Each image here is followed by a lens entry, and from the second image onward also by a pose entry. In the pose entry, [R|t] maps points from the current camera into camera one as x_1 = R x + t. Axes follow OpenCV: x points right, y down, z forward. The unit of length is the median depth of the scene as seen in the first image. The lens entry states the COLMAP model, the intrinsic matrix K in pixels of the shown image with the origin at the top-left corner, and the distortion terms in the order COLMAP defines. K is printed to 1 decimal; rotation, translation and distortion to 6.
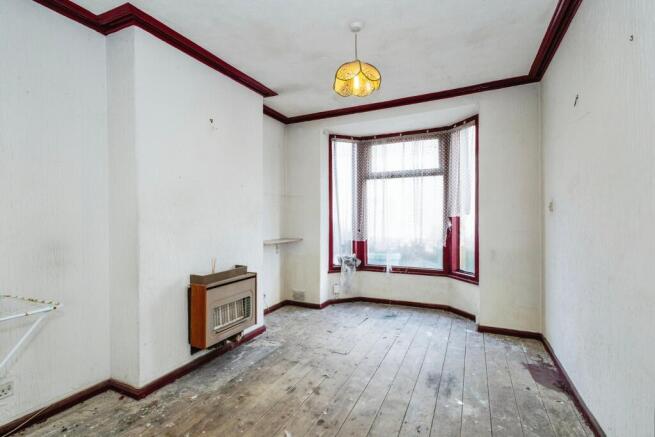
lens RADIAL K [[314.8, 0, 321.2], [0, 314.8, 219.4], [0, 0, 1]] dist [0.002860, 0.000612]
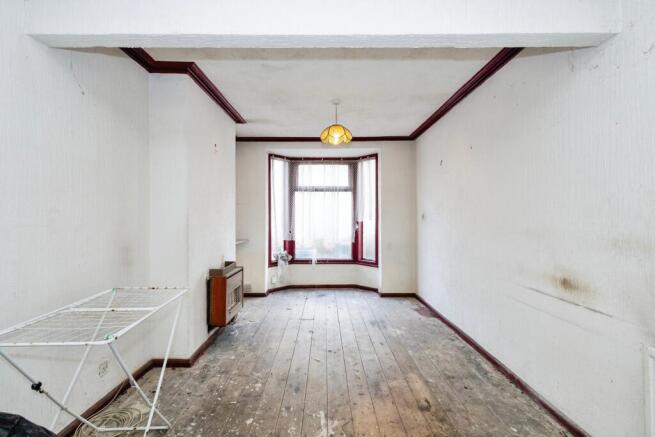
lens RADIAL K [[314.8, 0, 326.3], [0, 314.8, 216.5], [0, 0, 1]] dist [0.002860, 0.000612]
pose [[0.896792, 0.007865, 0.442383, -0.404738], [-0.002522, 0.999917, -0.012664, -0.014659], [-0.442446, 0.010241, 0.896737, -0.245889]]
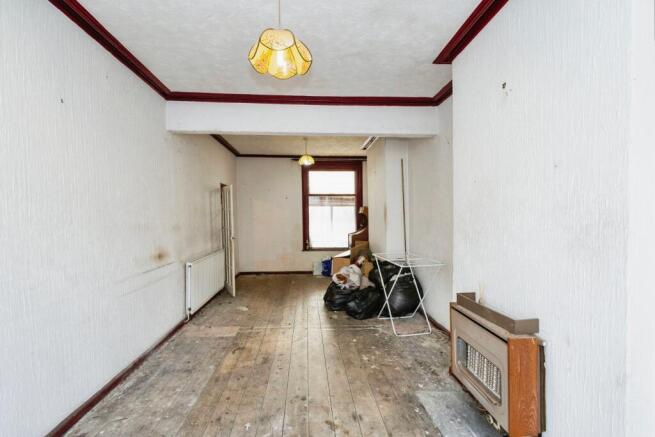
lens RADIAL K [[314.8, 0, 322.9], [0, 314.8, 218.1], [0, 0, 1]] dist [0.002860, 0.000612]
pose [[-0.873889, 0.006153, -0.486086, 0.279704], [-0.003001, 0.999833, 0.018051, -0.033891], [0.486115, 0.017233, -0.873725, 1.131509]]
